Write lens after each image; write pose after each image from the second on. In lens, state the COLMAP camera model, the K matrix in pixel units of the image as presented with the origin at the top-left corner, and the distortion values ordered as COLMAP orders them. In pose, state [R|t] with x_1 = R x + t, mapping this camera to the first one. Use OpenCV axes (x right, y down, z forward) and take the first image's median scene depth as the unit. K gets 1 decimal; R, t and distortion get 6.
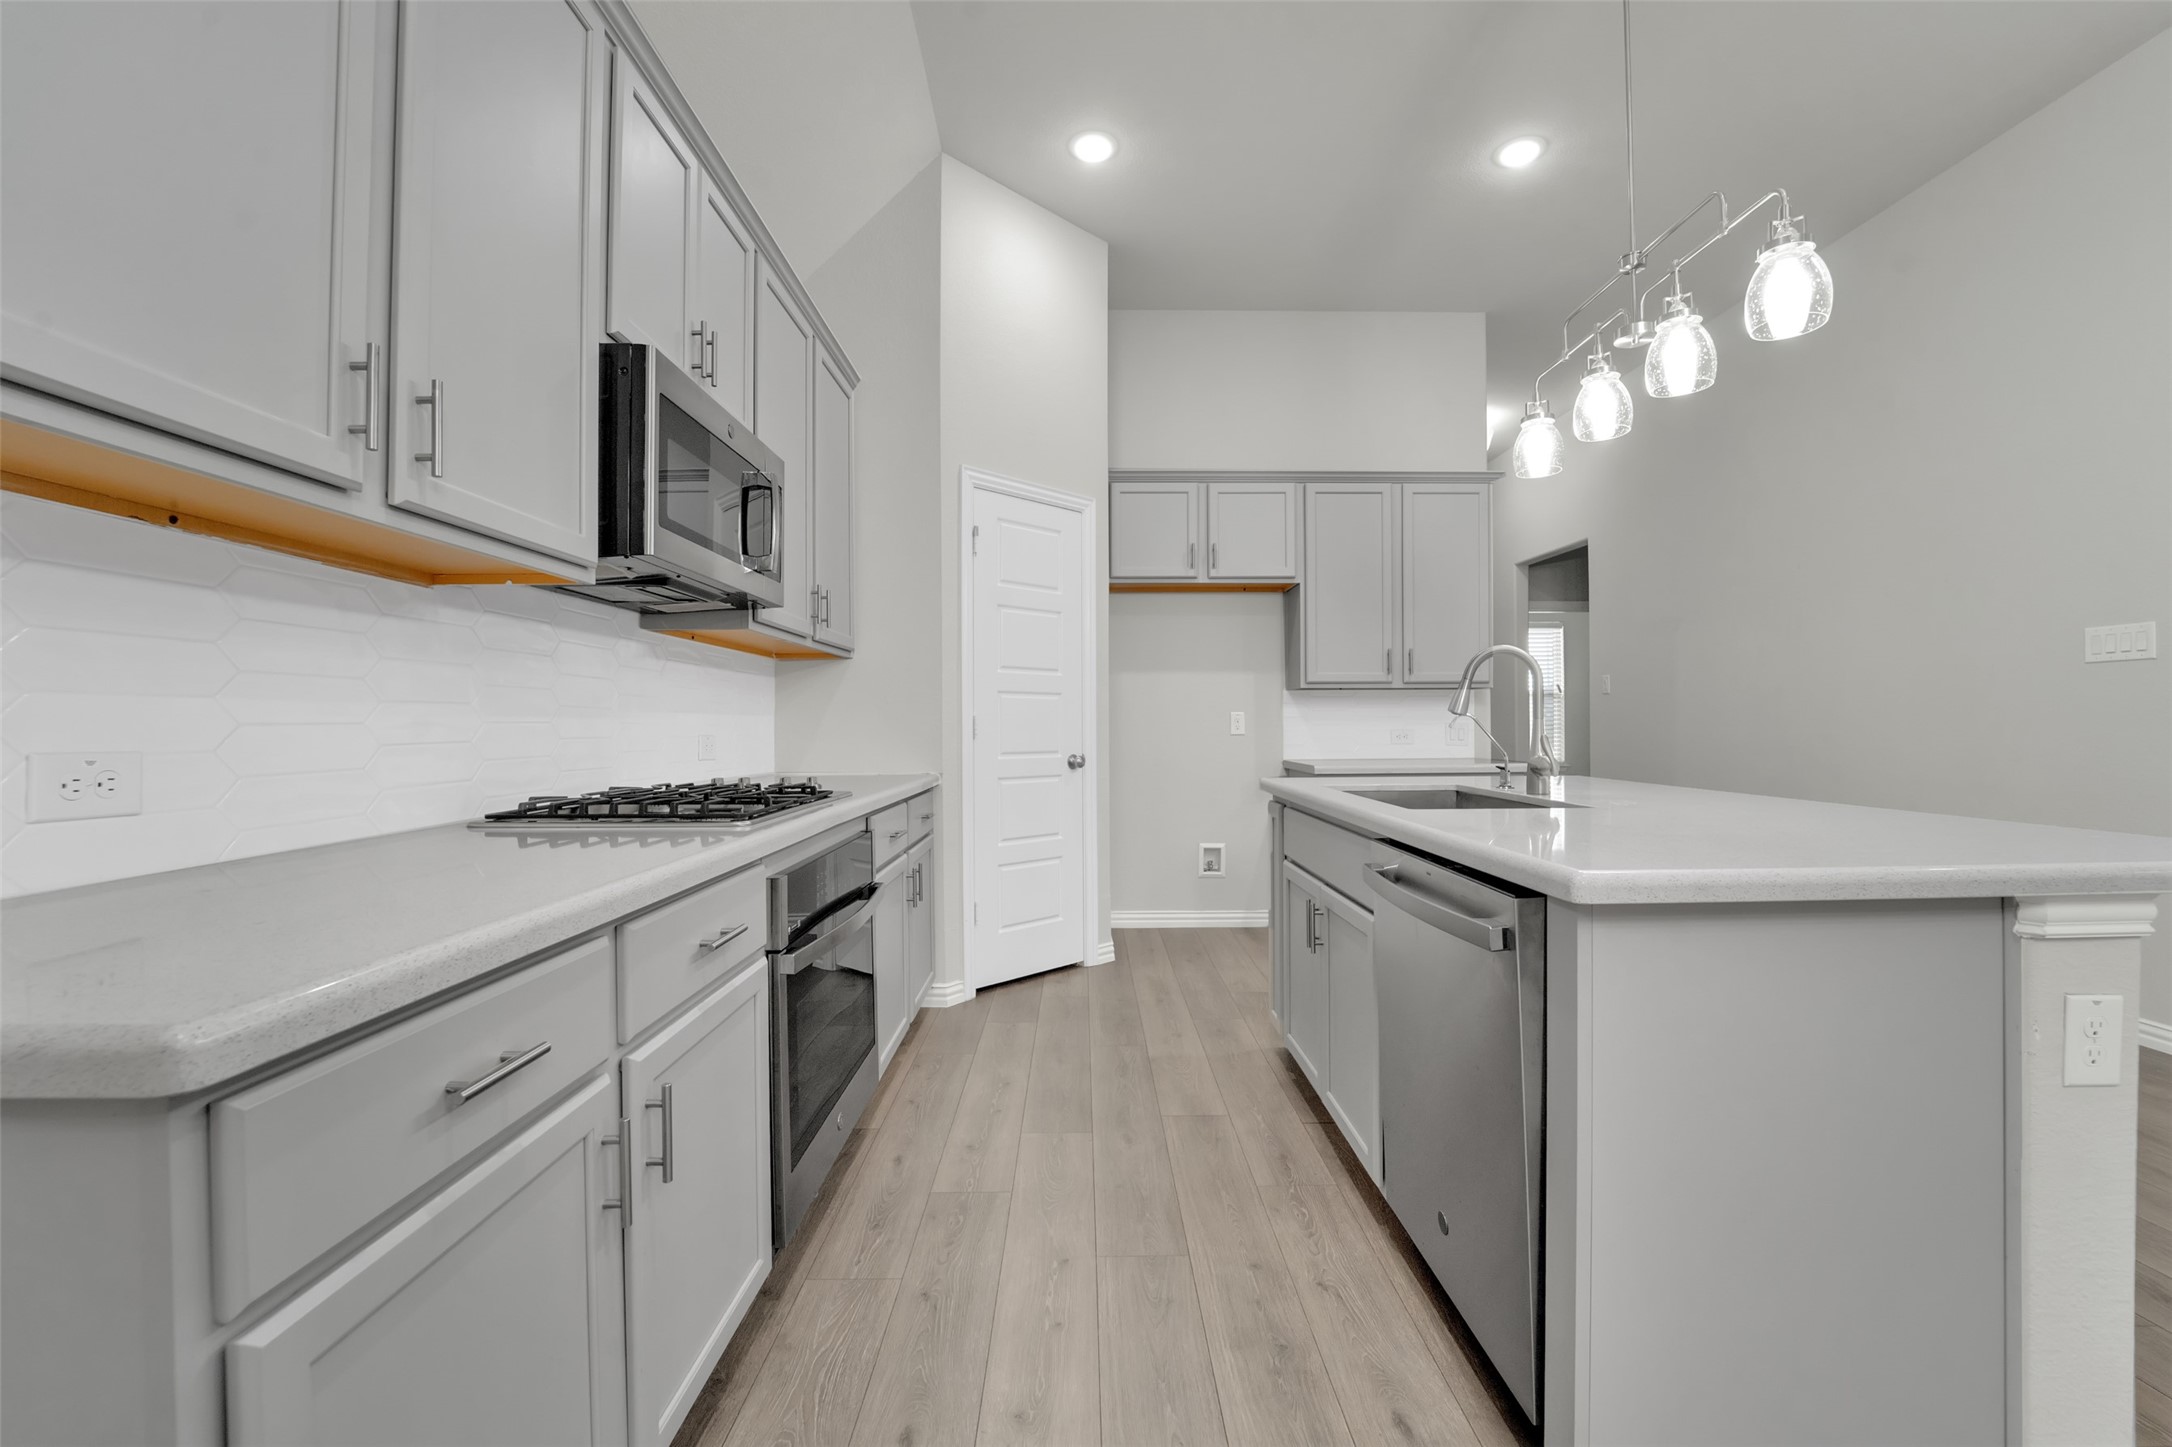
lens RADIAL K [[894.1, 0, 1098.8], [0, 894.1, 718.7], [0, 0, 1]] dist [-0.014869, 0.000131]
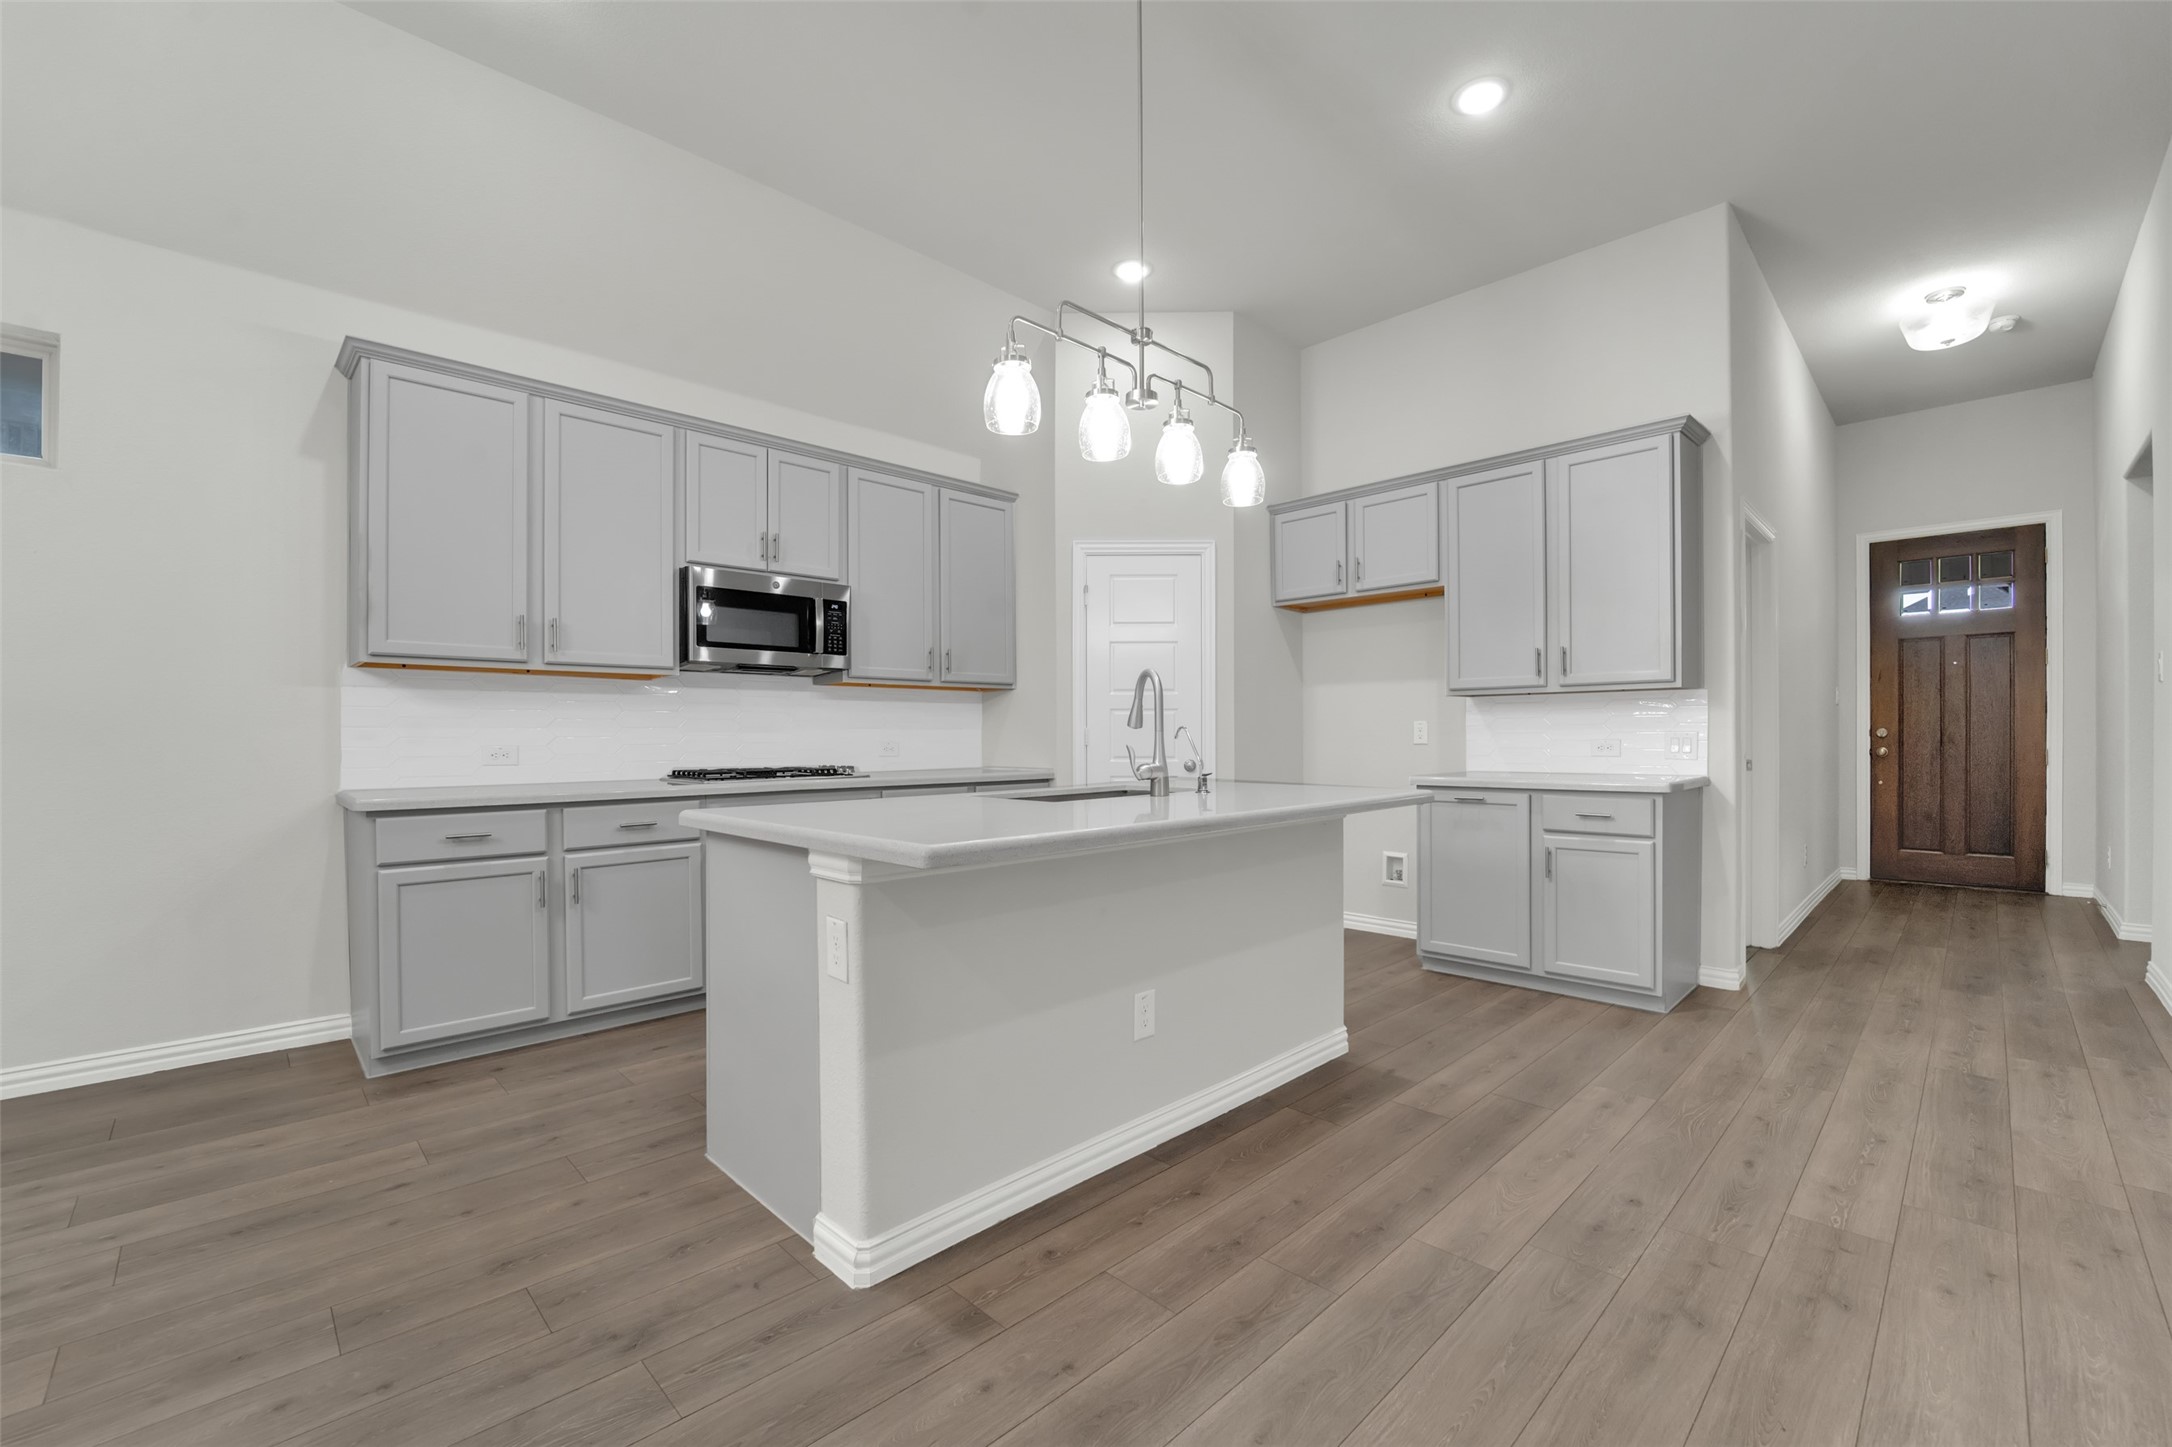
lens RADIAL K [[897.5, 0, 1090.0], [0, 897.5, 739.3], [0, 0, 1]] dist [-0.015843, 0.000438]
pose [[0.686614, 0.003301, -0.727015, 0.669493], [0.007963, 0.999896, 0.012061, -0.002234], [0.726979, -0.014070, 0.686516, 0.068866]]
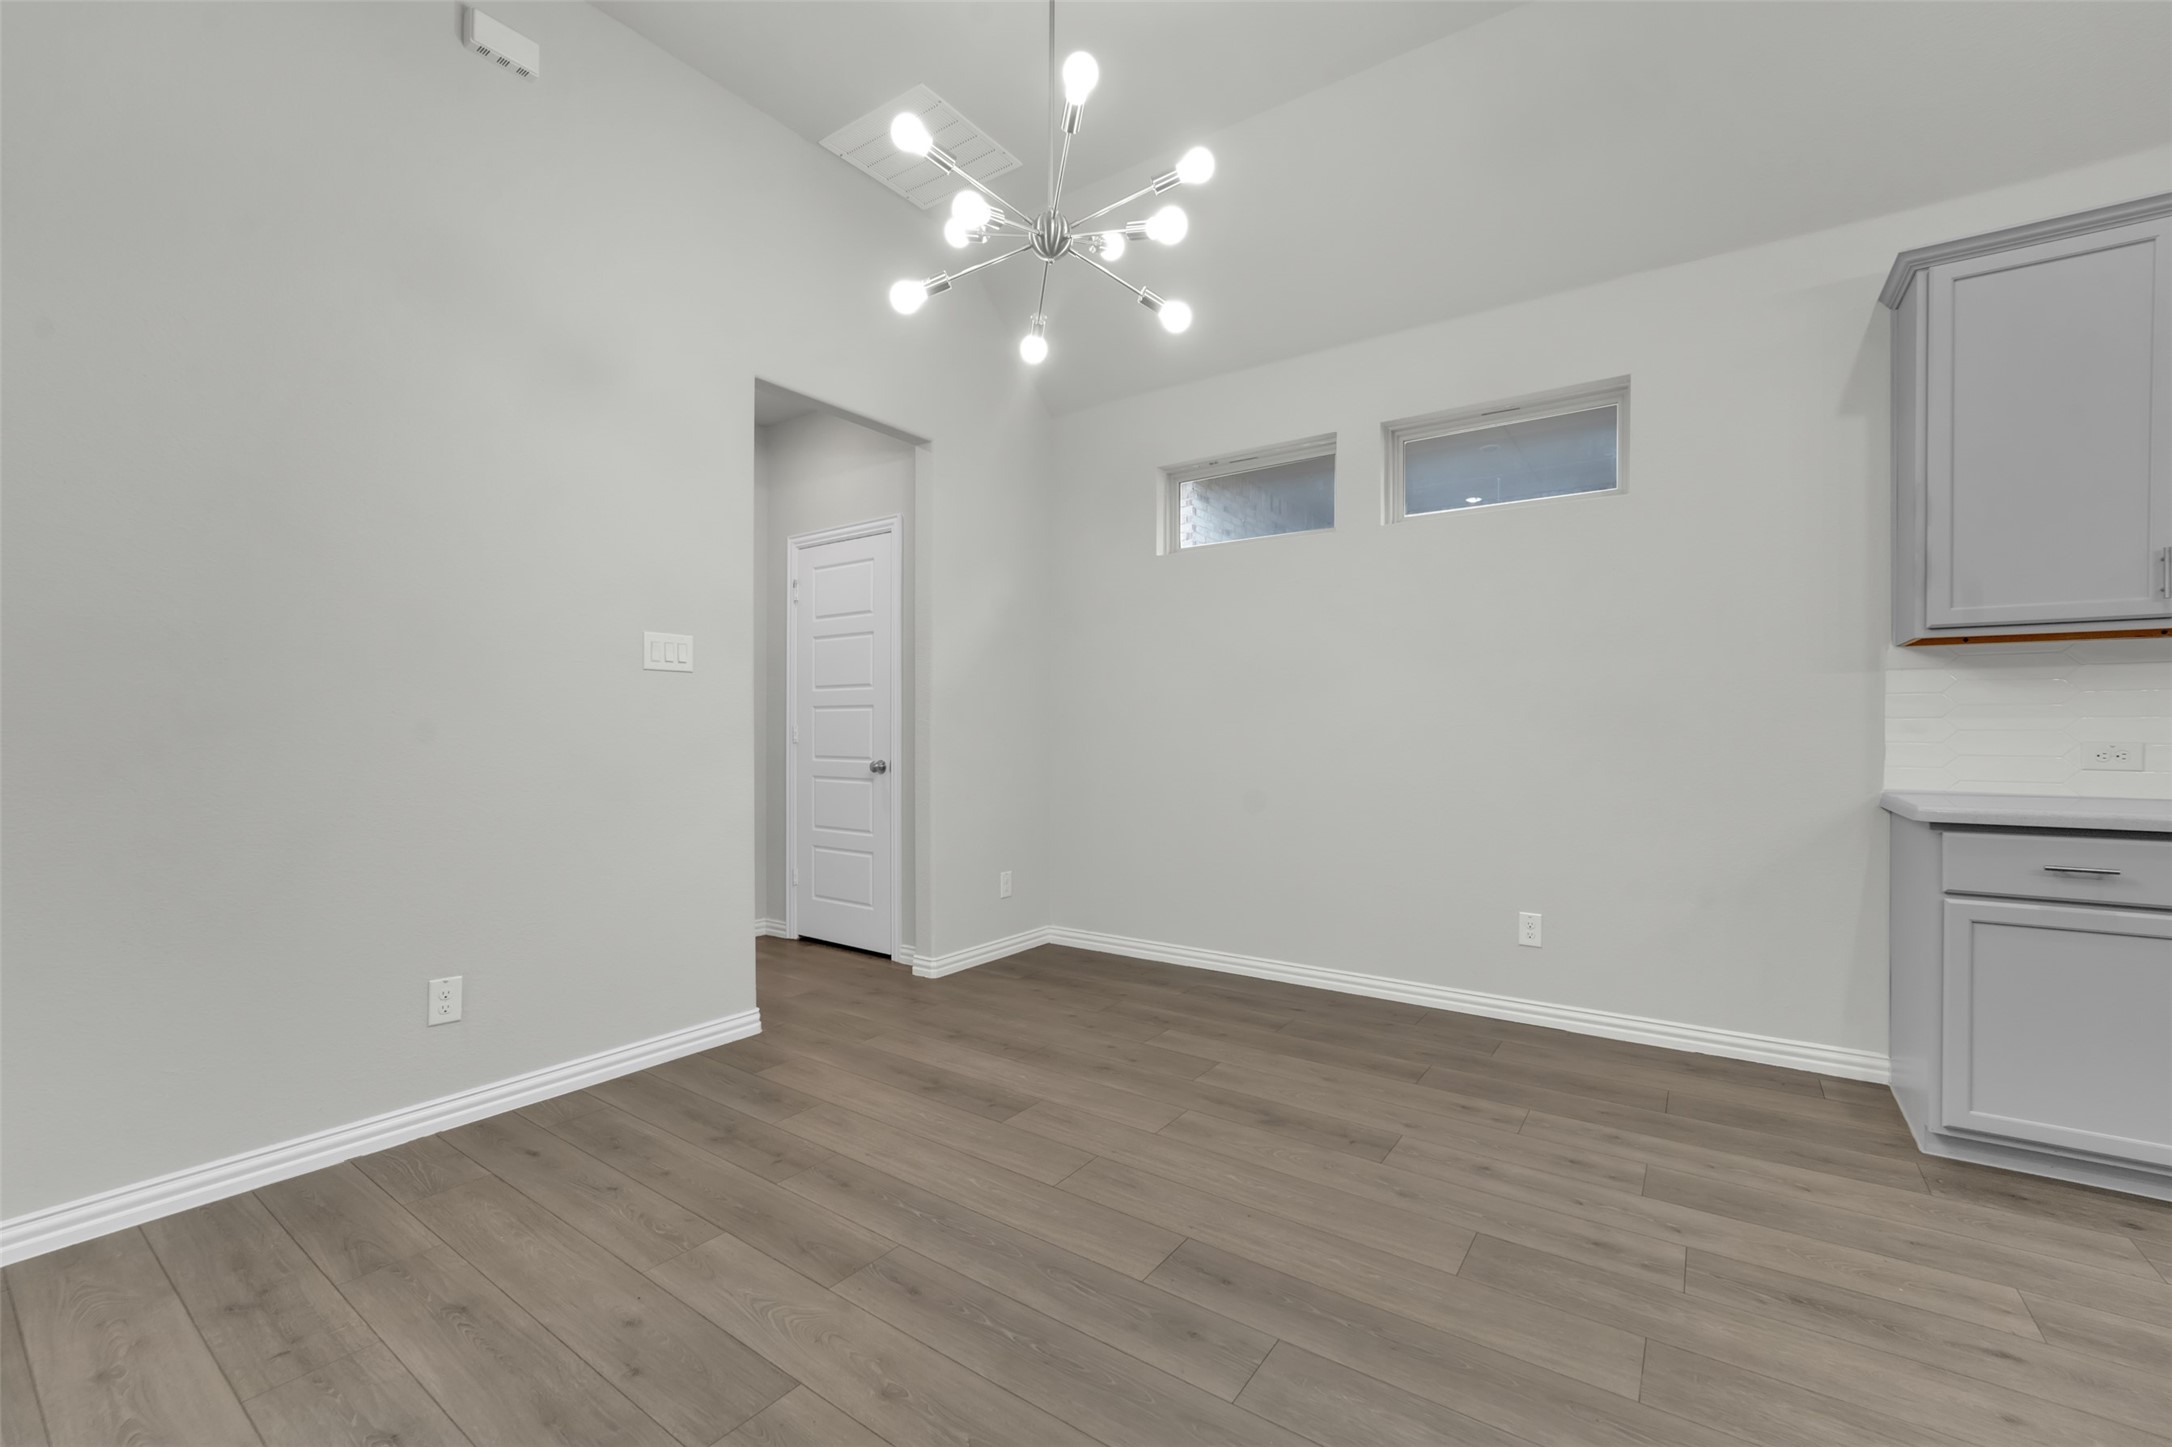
lens RADIAL K [[883.9, 0, 1082.4], [0, 883.9, 744.3], [0, 0, 1]] dist [-0.024318, 0.000200]
pose [[-0.595620, 0.015665, -0.803114, 0.543830], [0.007786, 0.999875, 0.013728, -0.002802], [0.803229, 0.001924, -0.595667, 0.031524]]
